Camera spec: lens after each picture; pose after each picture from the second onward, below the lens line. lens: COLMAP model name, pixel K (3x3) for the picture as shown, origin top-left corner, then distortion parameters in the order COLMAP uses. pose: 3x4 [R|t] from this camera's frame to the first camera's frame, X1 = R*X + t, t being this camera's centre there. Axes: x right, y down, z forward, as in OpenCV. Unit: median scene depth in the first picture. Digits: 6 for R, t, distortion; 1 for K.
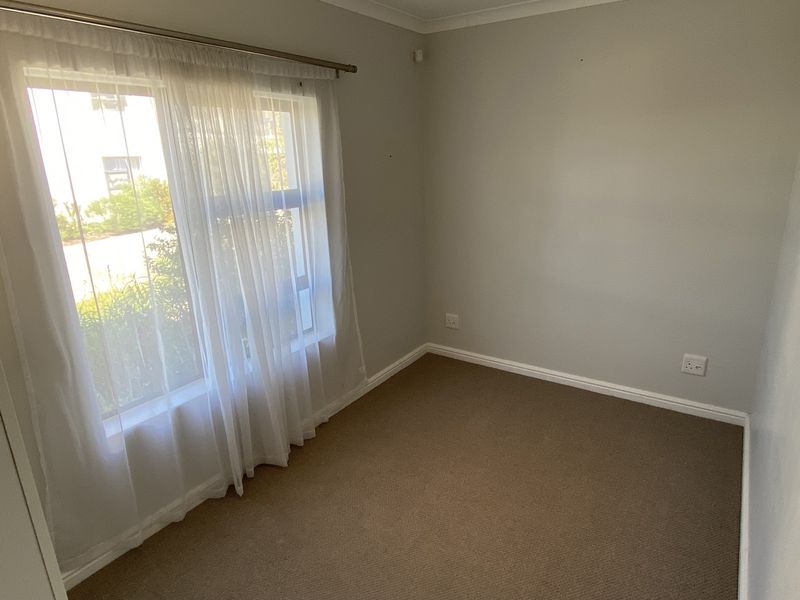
lens RADIAL K [[481.6, 0, 405.0], [0, 481.6, 298.2], [0, 0, 1]] dist [0.021998, -0.003862]
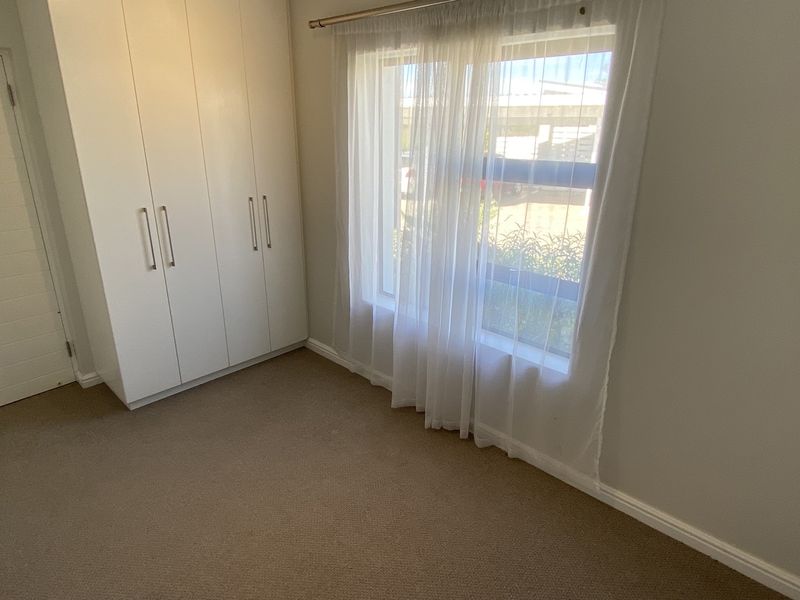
lens RADIAL K [[481.6, 0, 404.4], [0, 481.6, 300.2], [0, 0, 1]] dist [0.021998, -0.003862]
pose [[-0.160094, 0.370409, -0.914968, 0.688574], [-0.294821, 0.866672, 0.402443, -0.327949], [0.942046, 0.334181, -0.029545, 1.041880]]
